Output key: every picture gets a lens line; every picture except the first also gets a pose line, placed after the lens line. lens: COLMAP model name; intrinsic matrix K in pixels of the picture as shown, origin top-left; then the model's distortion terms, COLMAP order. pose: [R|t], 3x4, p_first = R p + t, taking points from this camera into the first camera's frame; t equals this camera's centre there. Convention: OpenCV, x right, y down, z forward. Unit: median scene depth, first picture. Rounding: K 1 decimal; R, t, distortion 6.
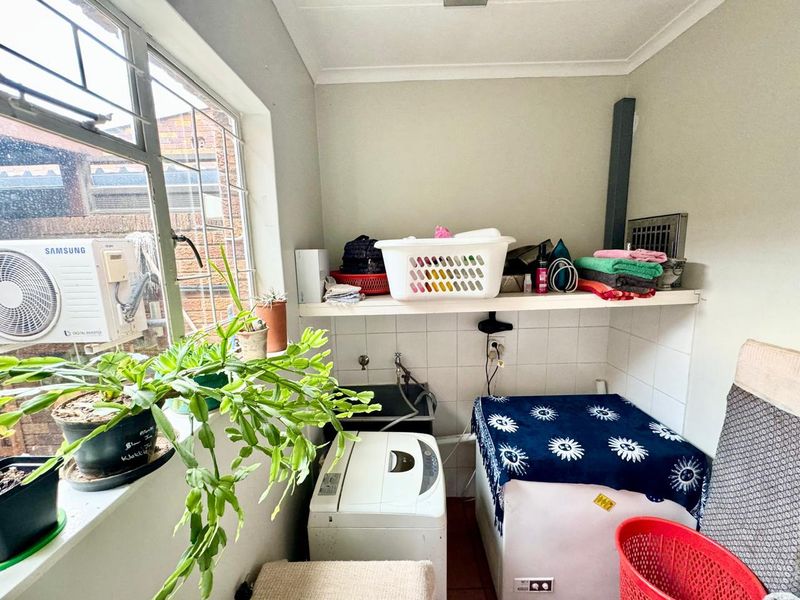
lens RADIAL K [[321.6, 0, 397.8], [0, 321.6, 301.3], [0, 0, 1]] dist [-0.004584, 0.000481]
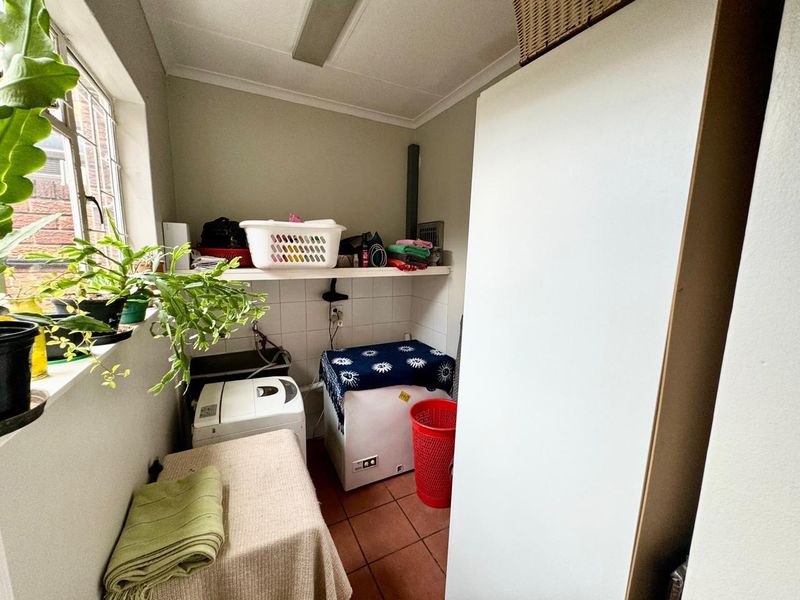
lens RADIAL K [[321.6, 0, 397.8], [0, 321.6, 301.3], [0, 0, 1]] dist [-0.004584, 0.000481]
pose [[0.886463, -0.025675, 0.462087, -0.110074], [0.028602, 0.999591, 0.000672, 0.143508], [-0.461915, 0.012621, 0.886835, -0.397948]]
